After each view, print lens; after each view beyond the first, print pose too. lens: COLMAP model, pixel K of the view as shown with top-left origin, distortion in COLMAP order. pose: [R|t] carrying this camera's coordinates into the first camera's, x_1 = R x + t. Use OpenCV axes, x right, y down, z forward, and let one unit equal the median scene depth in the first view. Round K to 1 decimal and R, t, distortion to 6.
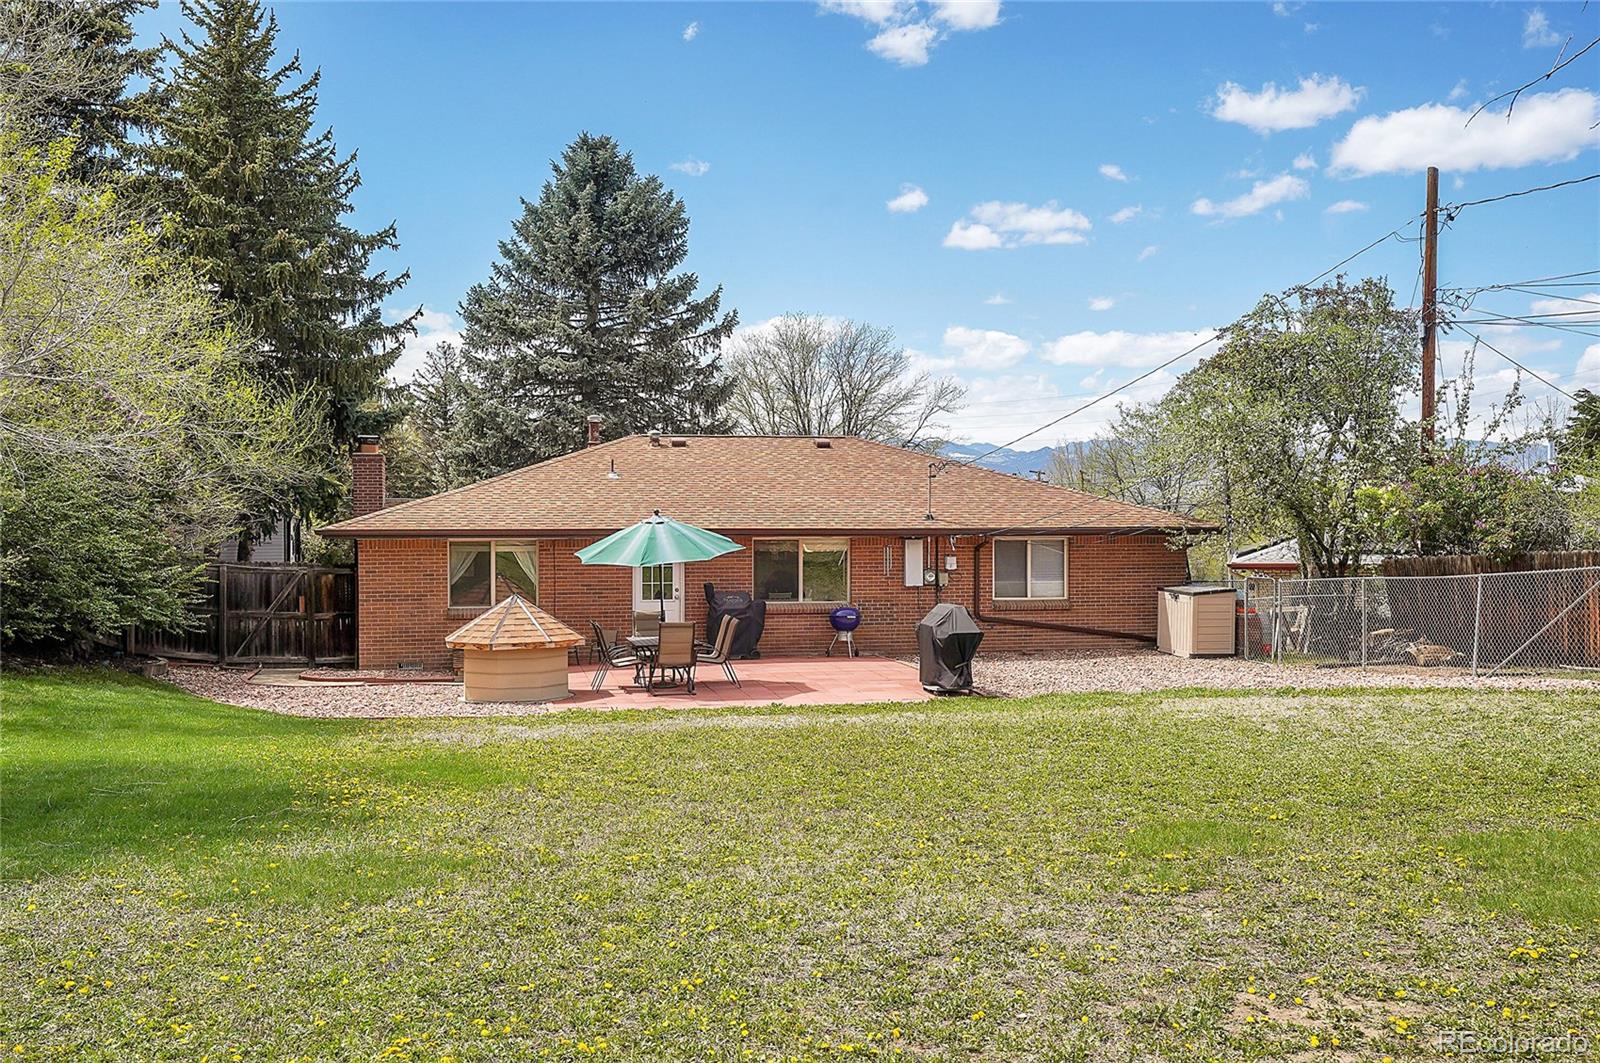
lens RADIAL K [[1521.4, 0, 811.5], [0, 1521.4, 533.4], [0, 0, 1]] dist [0.069218, 0.002130]
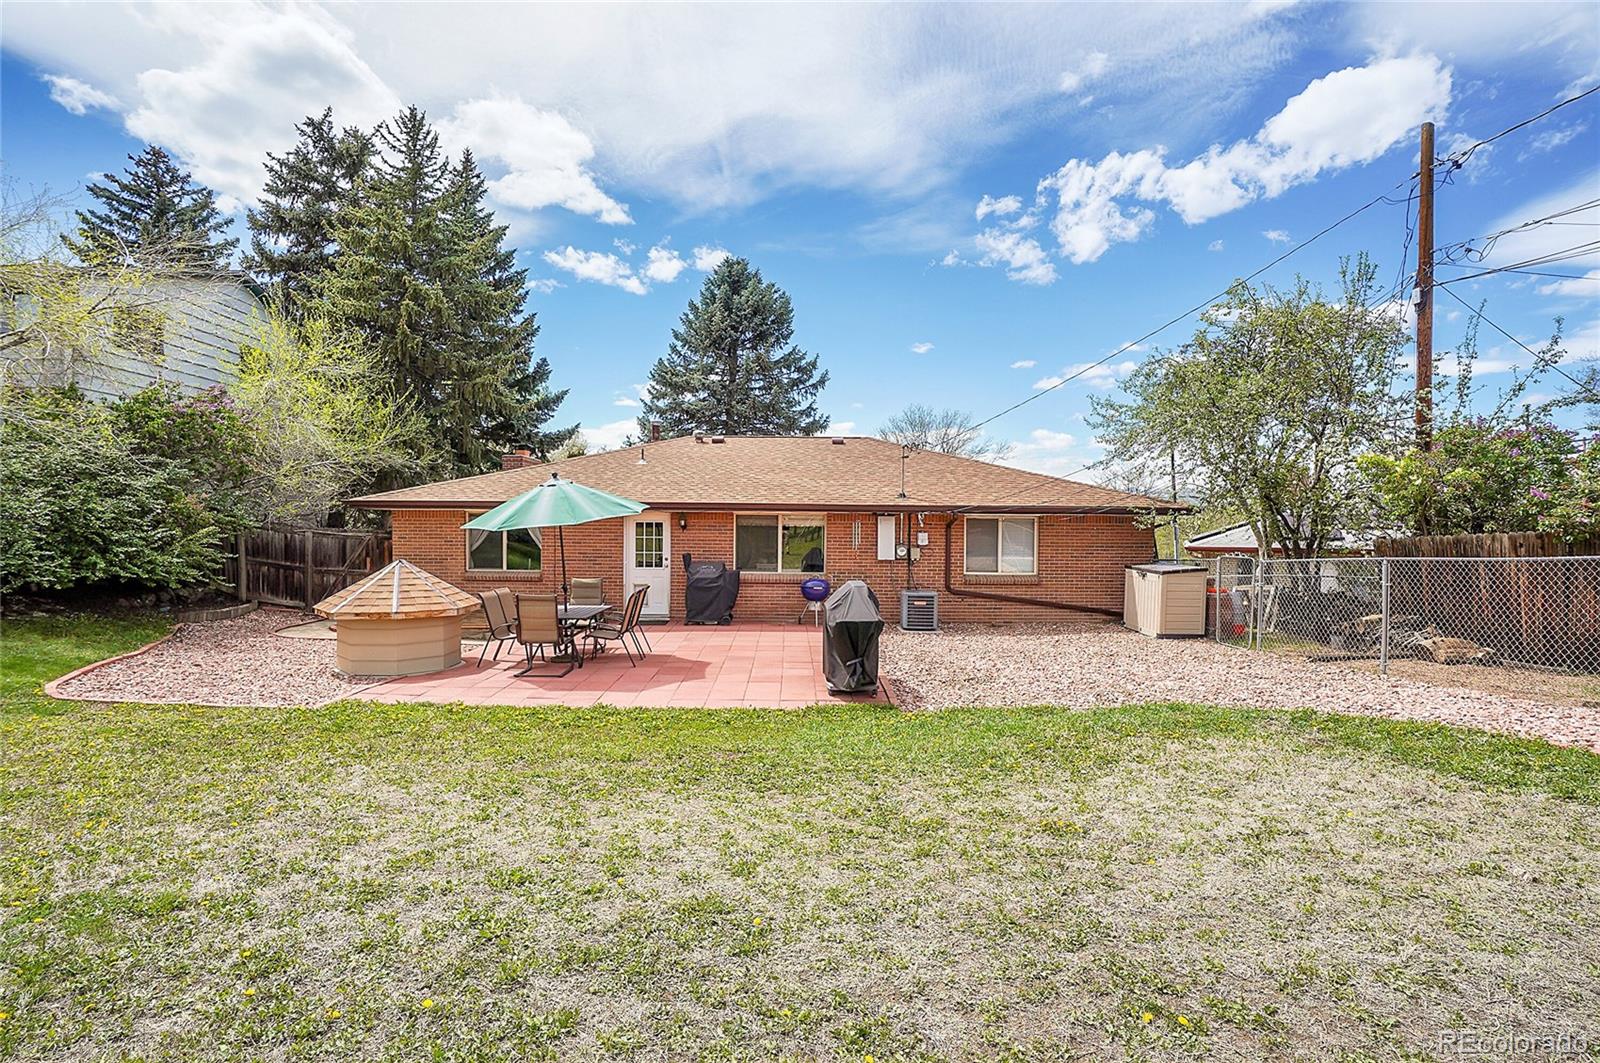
lens RADIAL K [[739.6, 0, 801.3], [0, 739.6, 532.2], [0, 0, 1]] dist [-0.078658, 0.034165]
pose [[0.979655, 0.012014, -0.200331, 0.112977], [-0.012158, 0.999926, 0.000510, 0.015900], [0.200322, 0.001936, 0.979728, 0.483282]]
